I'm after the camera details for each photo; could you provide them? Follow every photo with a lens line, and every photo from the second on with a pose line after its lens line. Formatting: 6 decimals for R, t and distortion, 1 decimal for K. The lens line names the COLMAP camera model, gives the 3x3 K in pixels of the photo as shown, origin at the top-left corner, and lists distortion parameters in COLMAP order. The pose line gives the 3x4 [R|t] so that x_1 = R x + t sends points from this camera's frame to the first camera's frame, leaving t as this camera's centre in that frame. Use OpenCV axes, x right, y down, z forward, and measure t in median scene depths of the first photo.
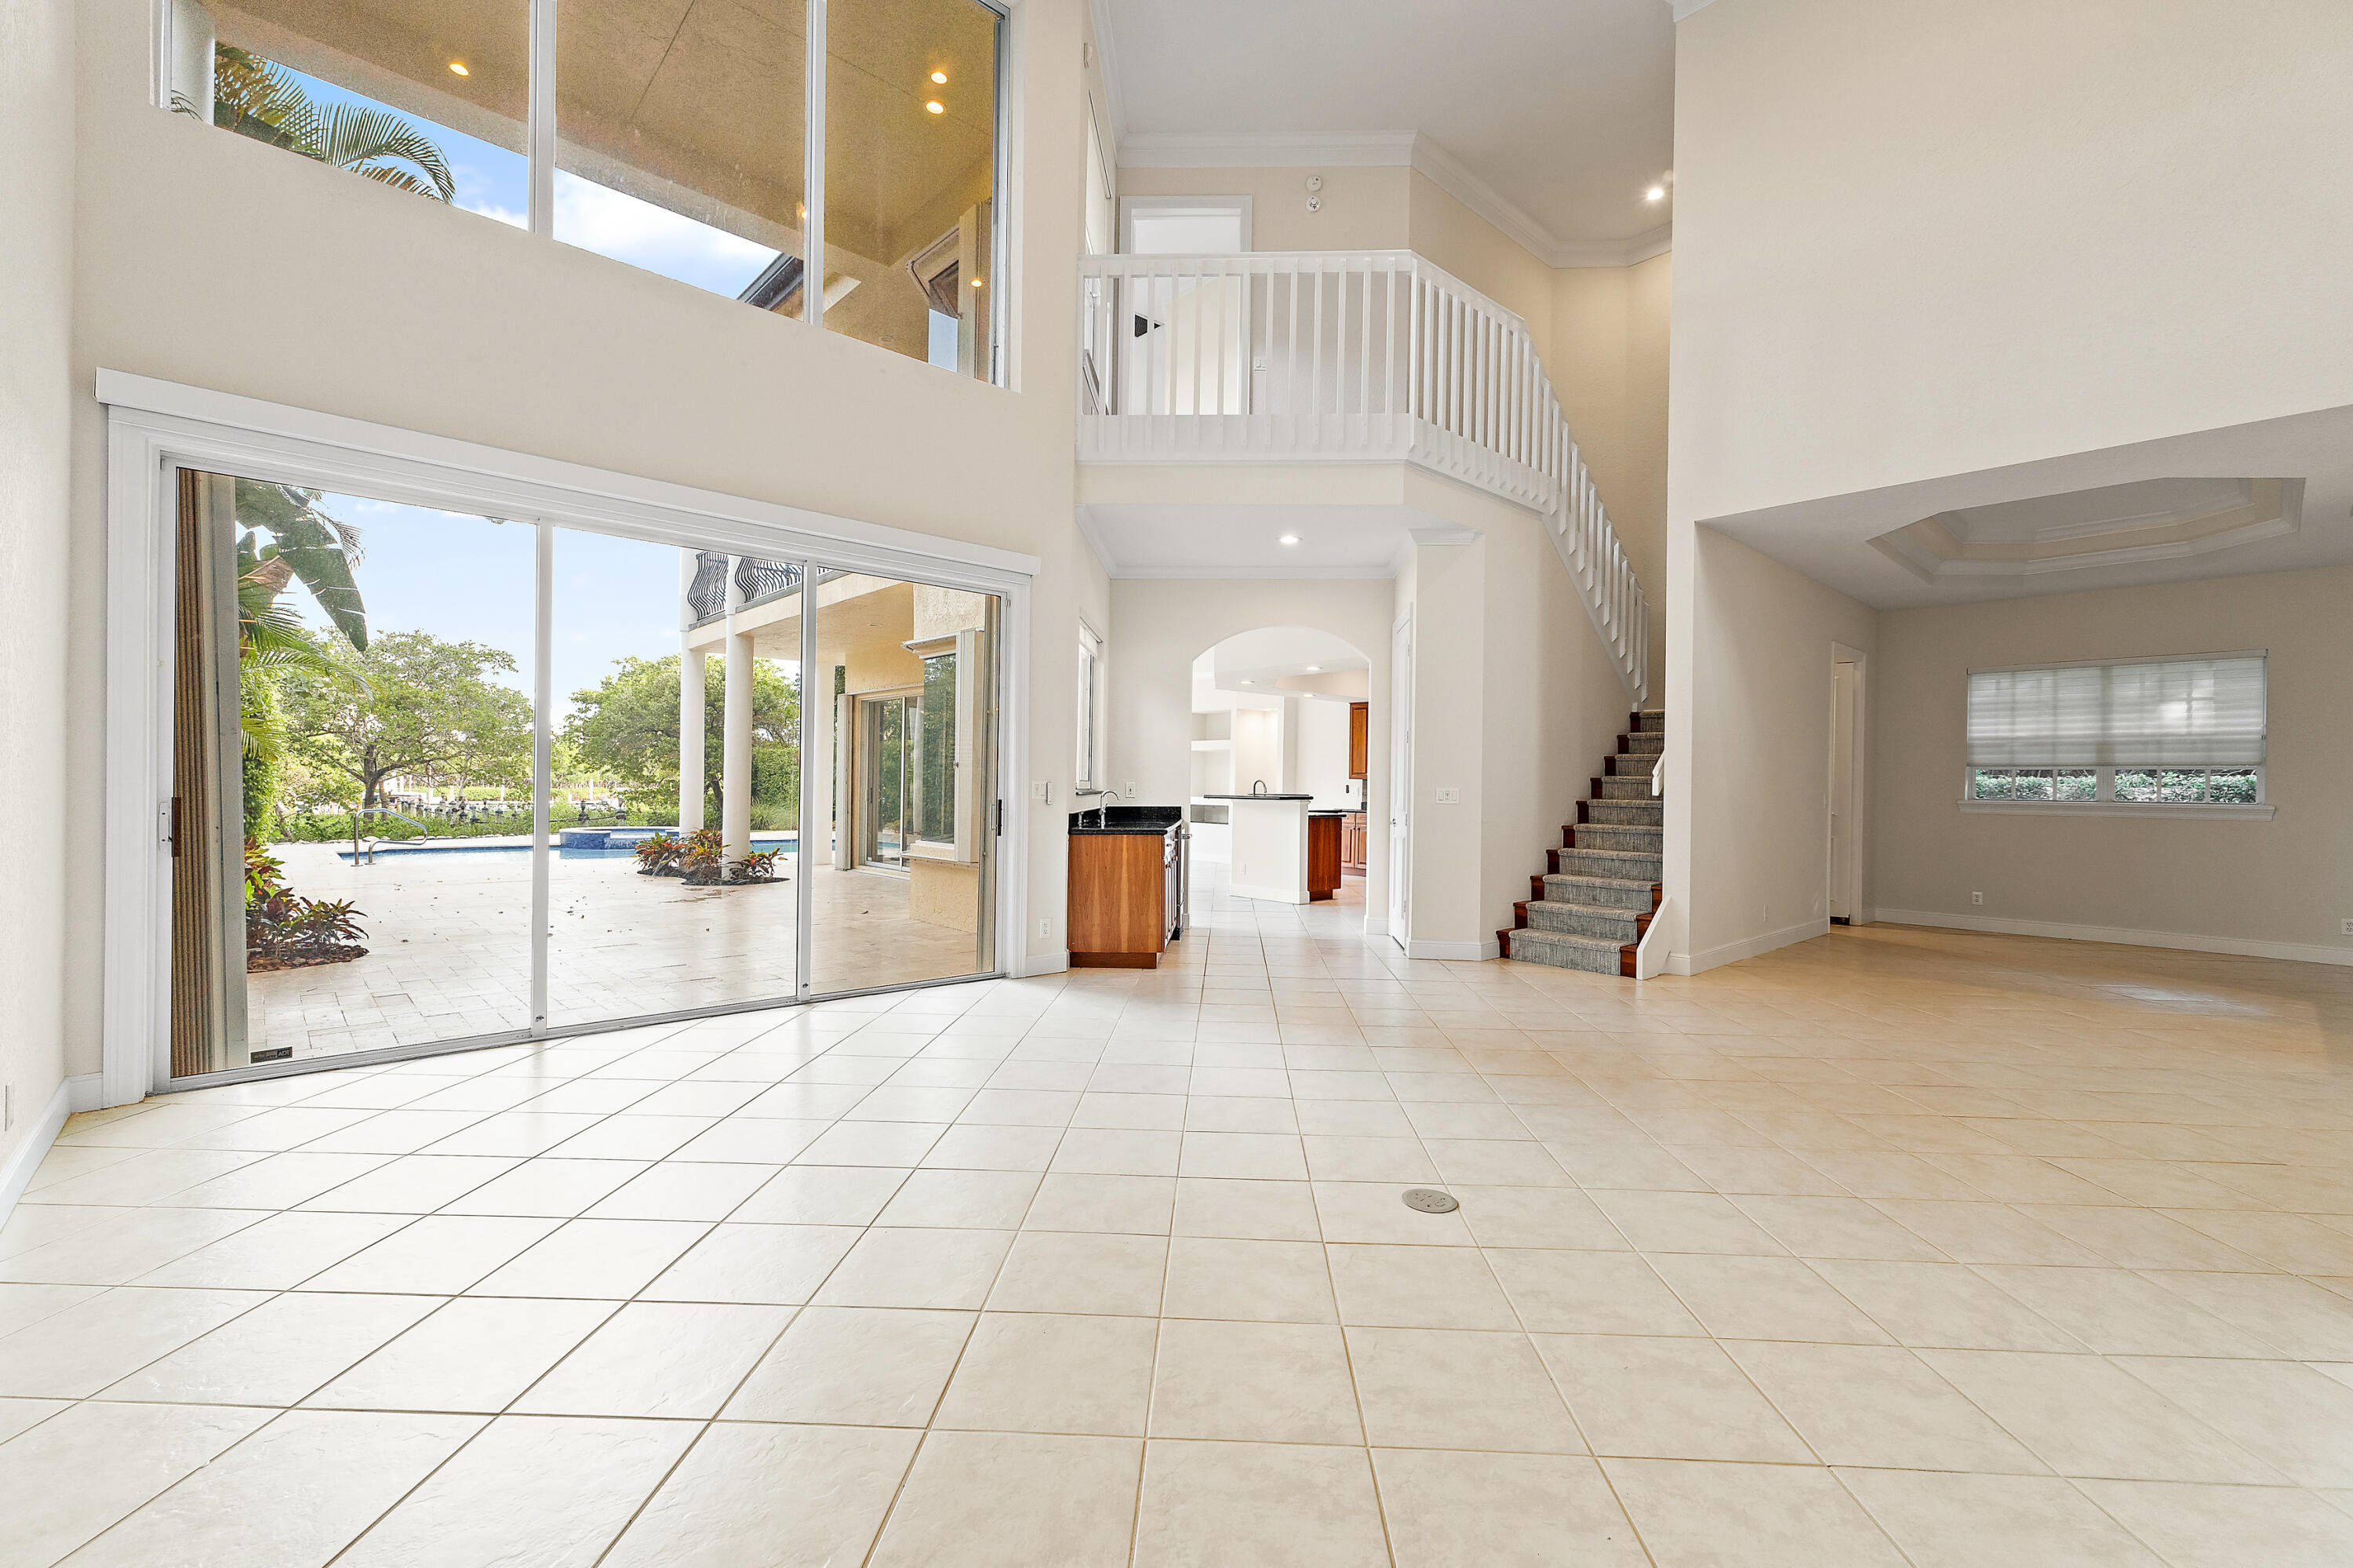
lens RADIAL K [[989.6, 0, 1176.5], [0, 989.6, 784.0], [0, 0, 1]] dist [0.001190, 0.000459]
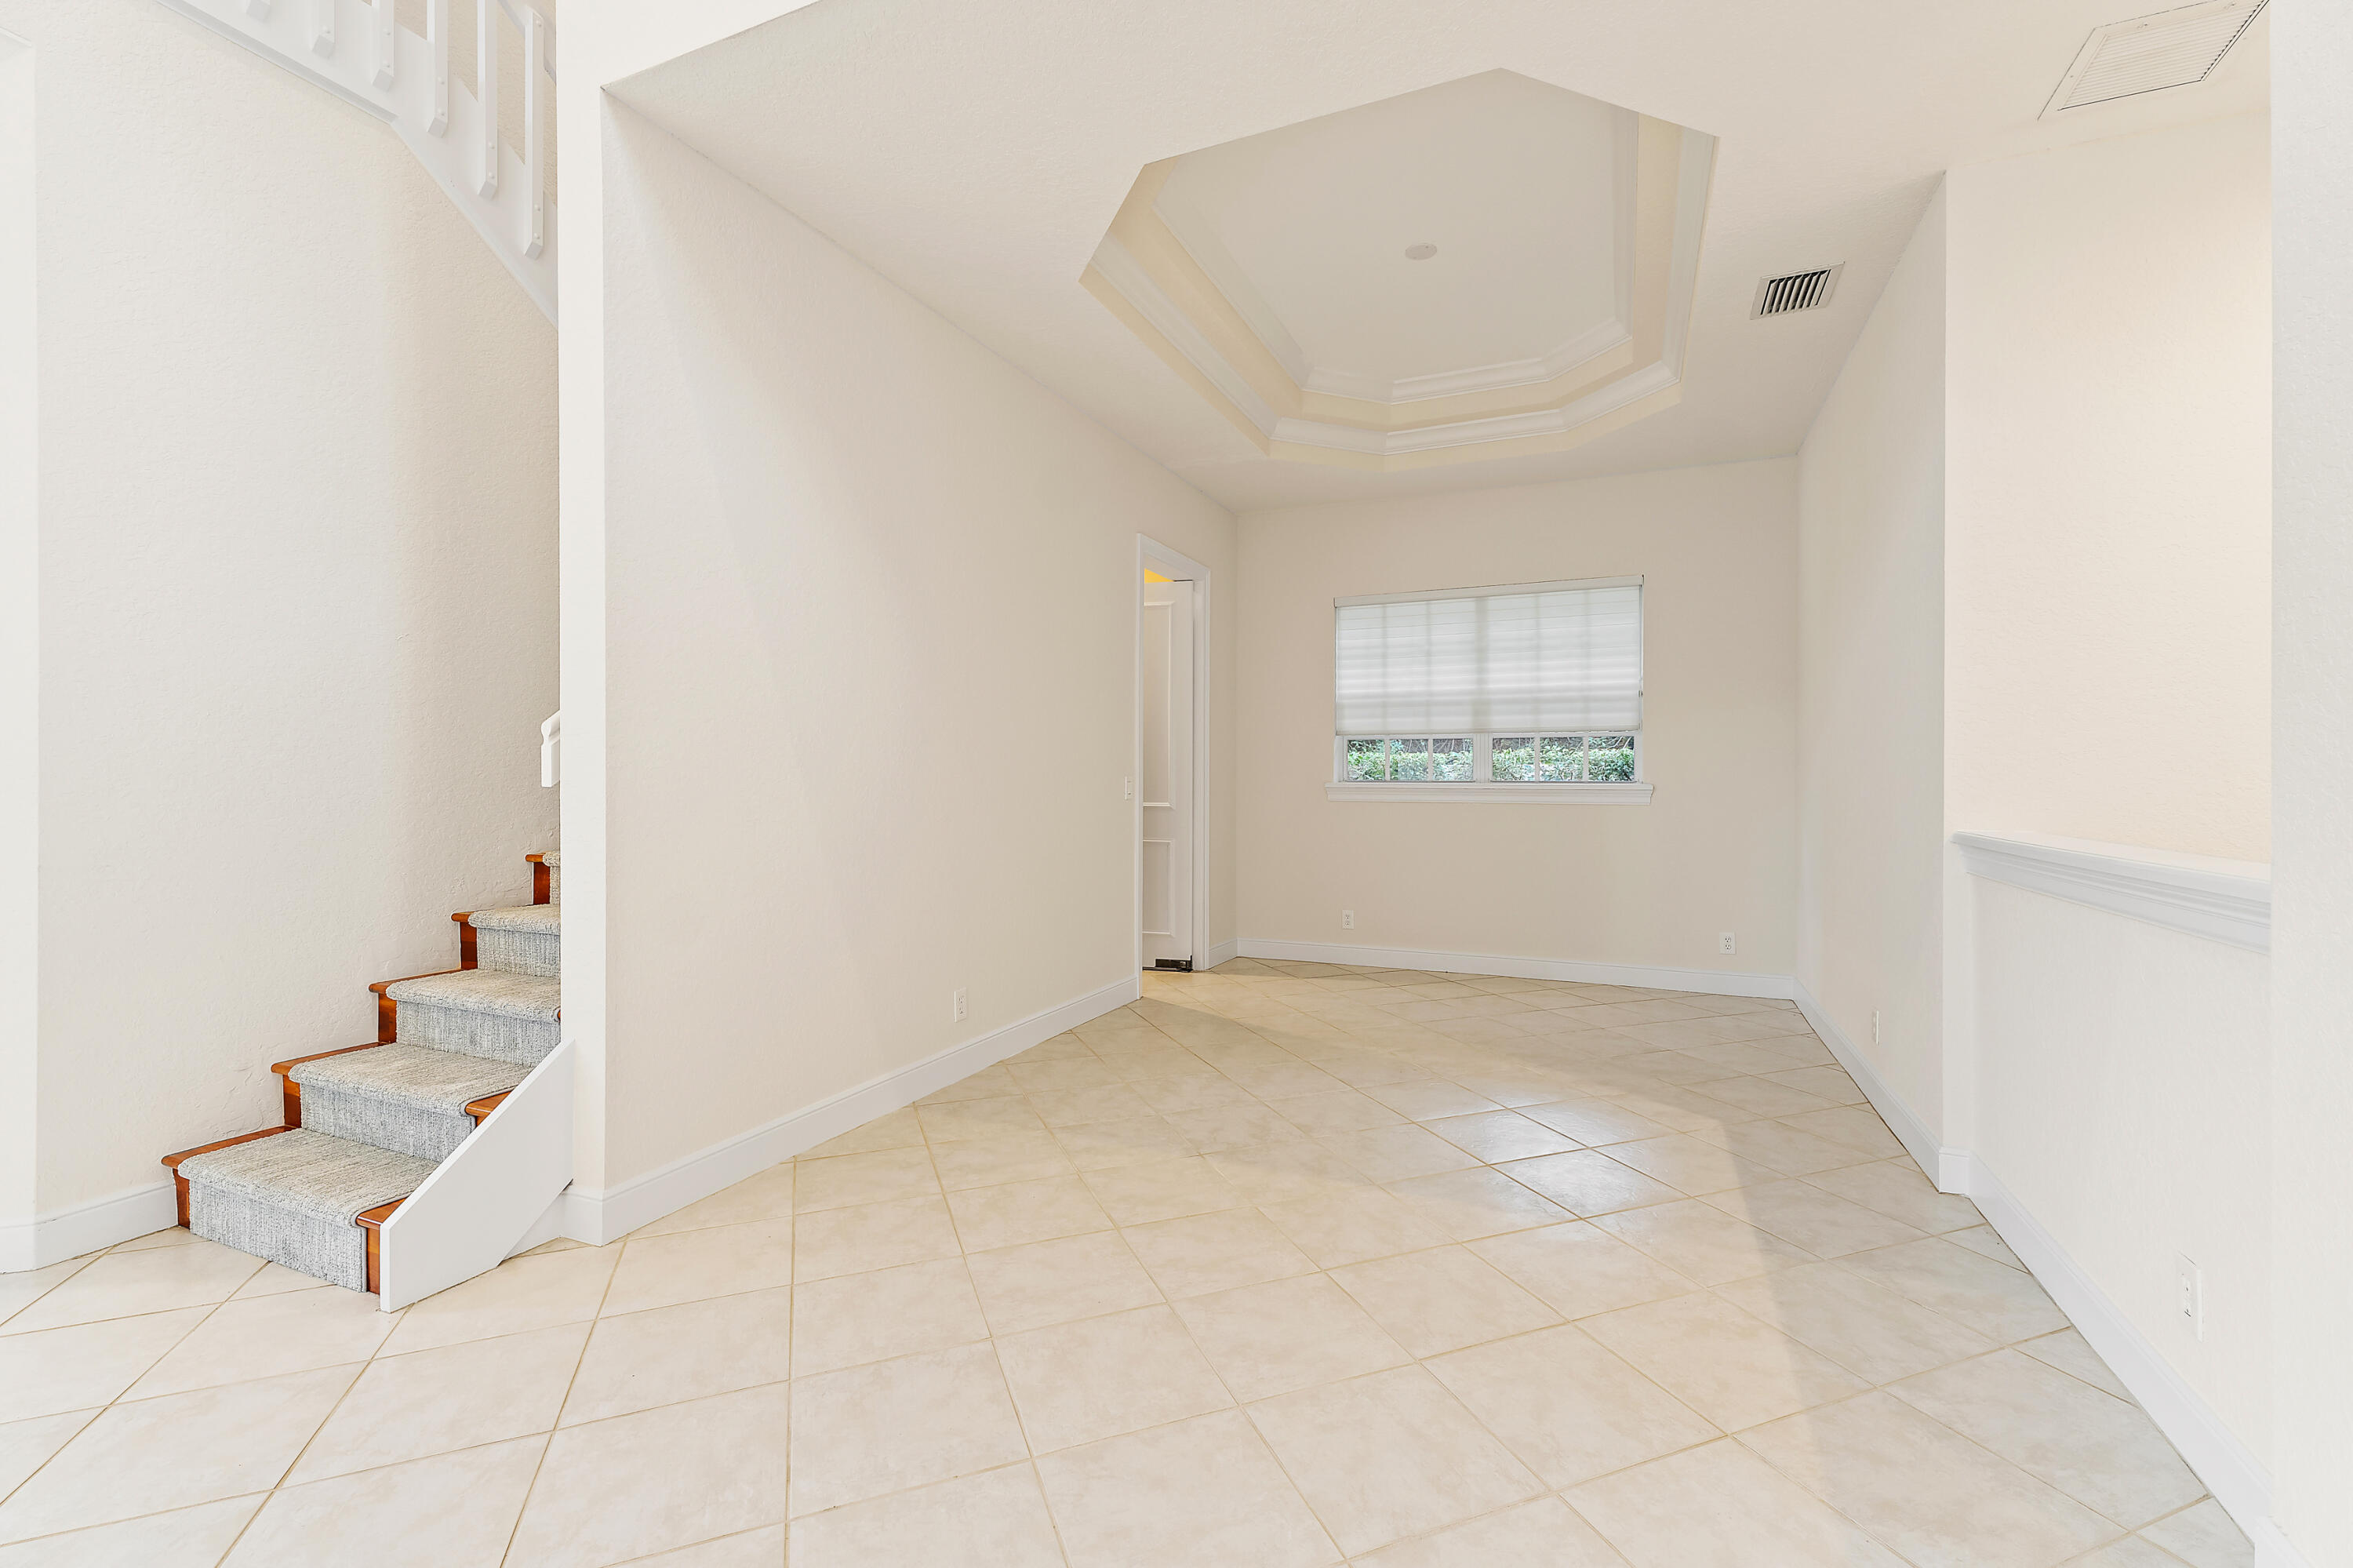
lens RADIAL K [[1006.0, 0, 1195.4], [0, 1006.0, 780.3], [0, 0, 1]] dist [0.003558, 0.000601]
pose [[0.909222, -0.014468, 0.416060, 0.428166], [0.011300, 0.999885, 0.010076, 0.006695], [-0.416158, -0.004460, 0.909281, 0.404728]]
